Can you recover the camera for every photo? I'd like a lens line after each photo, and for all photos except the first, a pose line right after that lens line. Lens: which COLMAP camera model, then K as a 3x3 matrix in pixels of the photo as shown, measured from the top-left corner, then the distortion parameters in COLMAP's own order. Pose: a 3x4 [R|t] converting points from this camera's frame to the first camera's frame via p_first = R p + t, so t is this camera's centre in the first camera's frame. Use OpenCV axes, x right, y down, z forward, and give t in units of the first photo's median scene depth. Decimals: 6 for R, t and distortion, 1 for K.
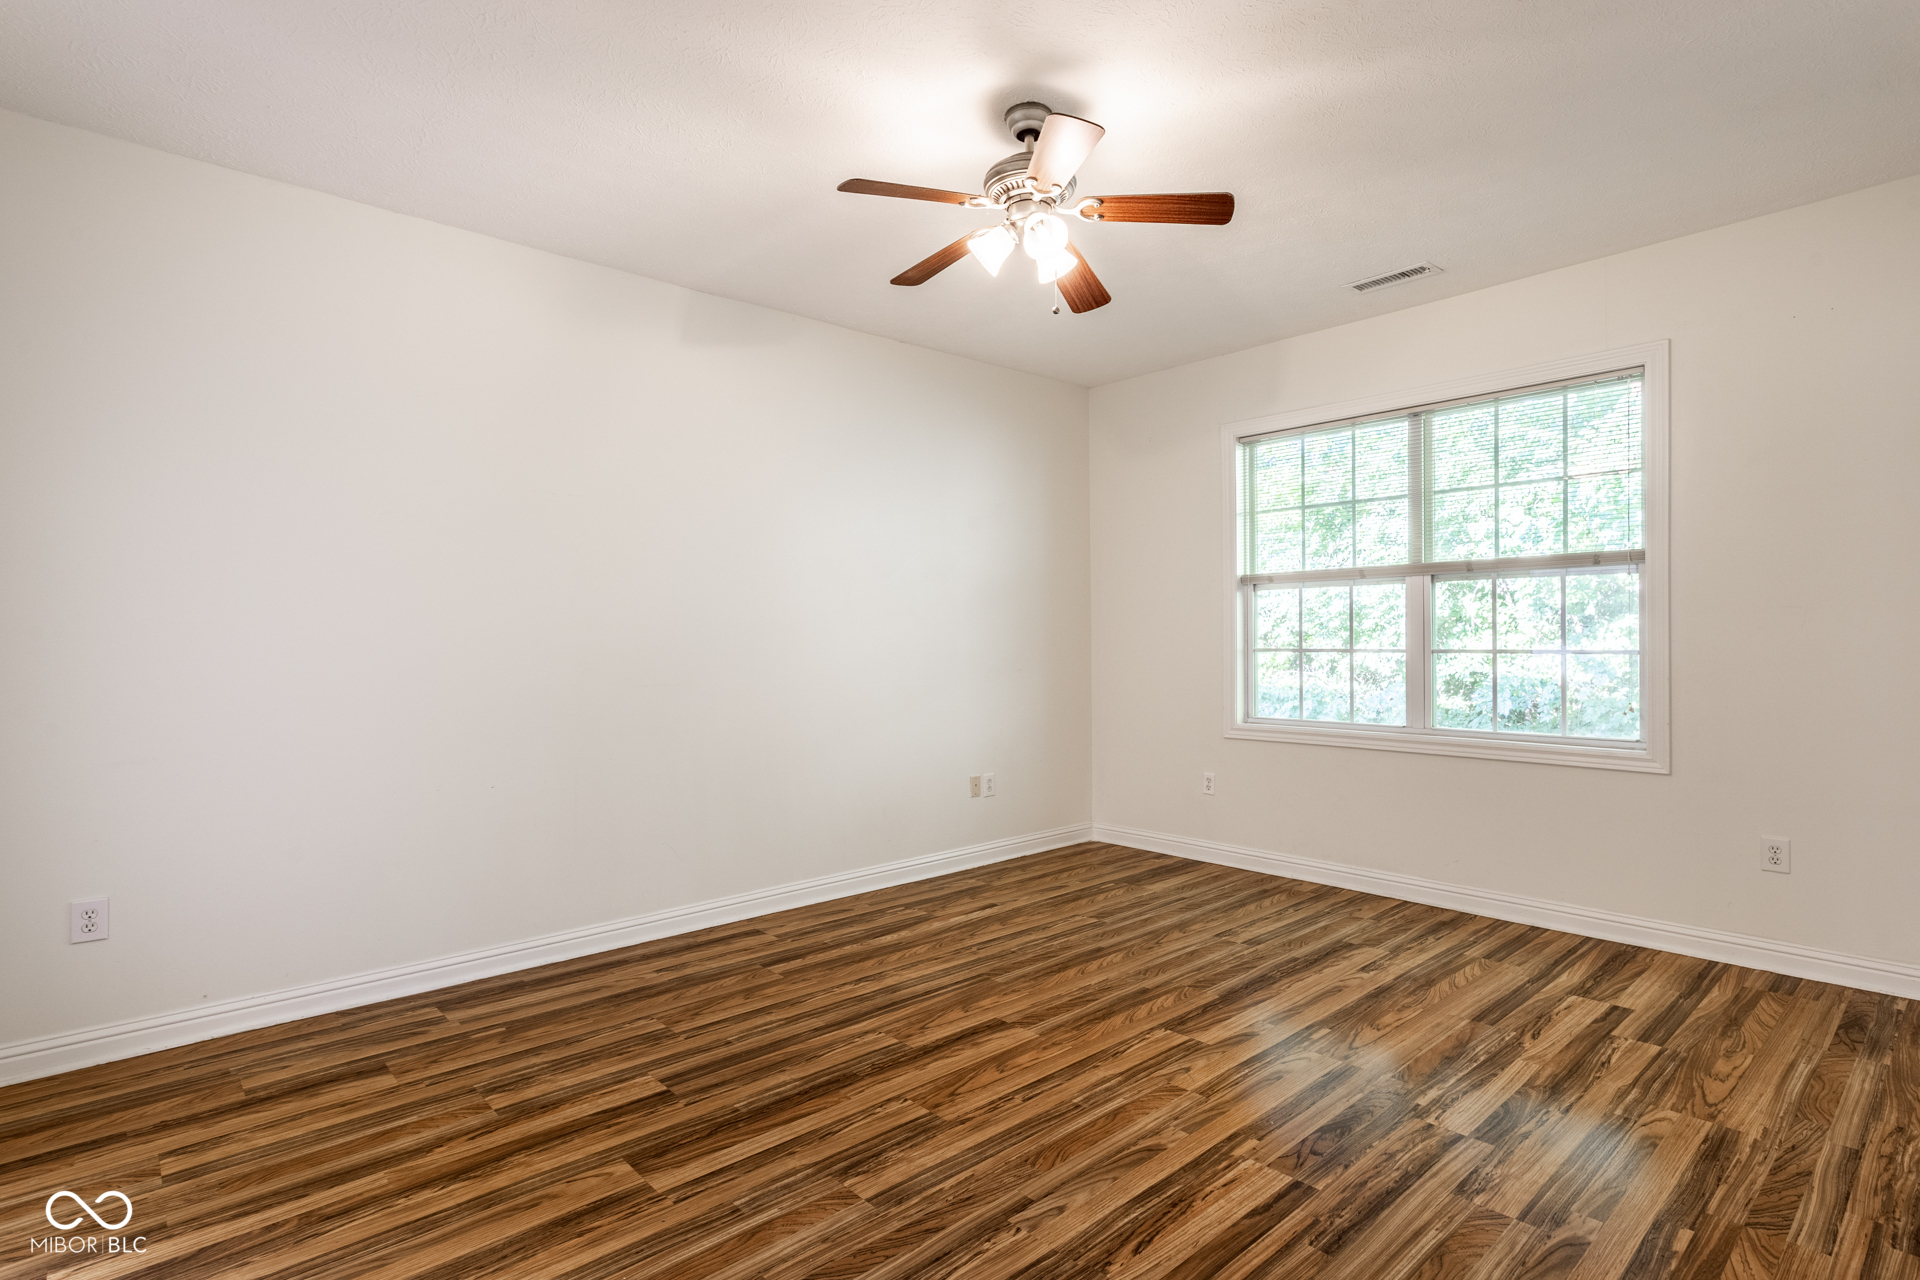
lens RADIAL K [[926.8, 0, 950.4], [0, 926.8, 633.4], [0, 0, 1]] dist [0.000937, 0.000242]
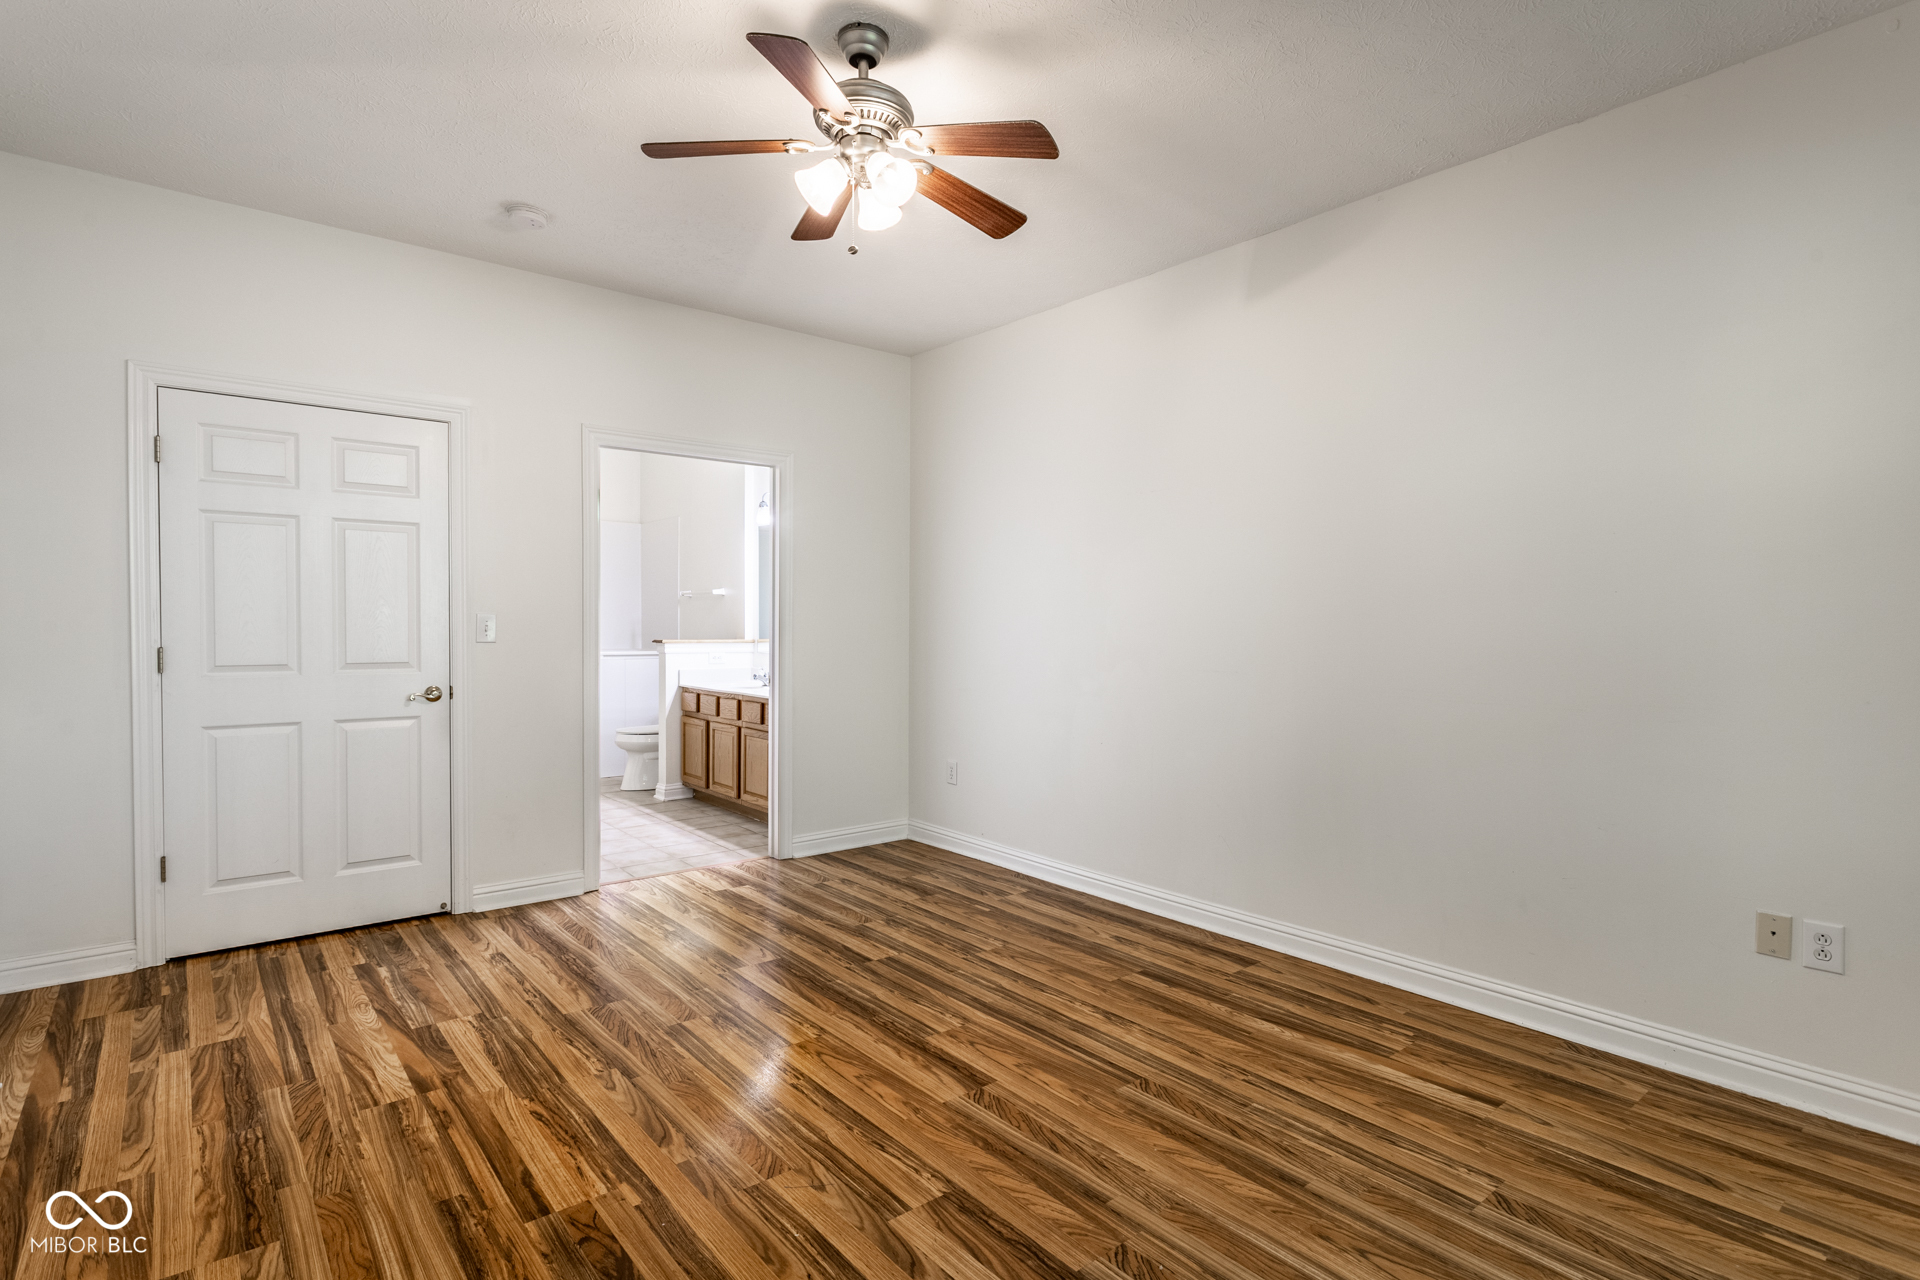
lens RADIAL K [[926.8, 0, 950.4], [0, 926.8, 633.4], [0, 0, 1]] dist [0.000937, 0.000242]
pose [[-0.016877, 0.017323, -0.999708, 0.853871], [-0.000684, 0.999849, 0.017337, -0.005101], [0.999857, 0.000976, -0.016862, 0.939864]]
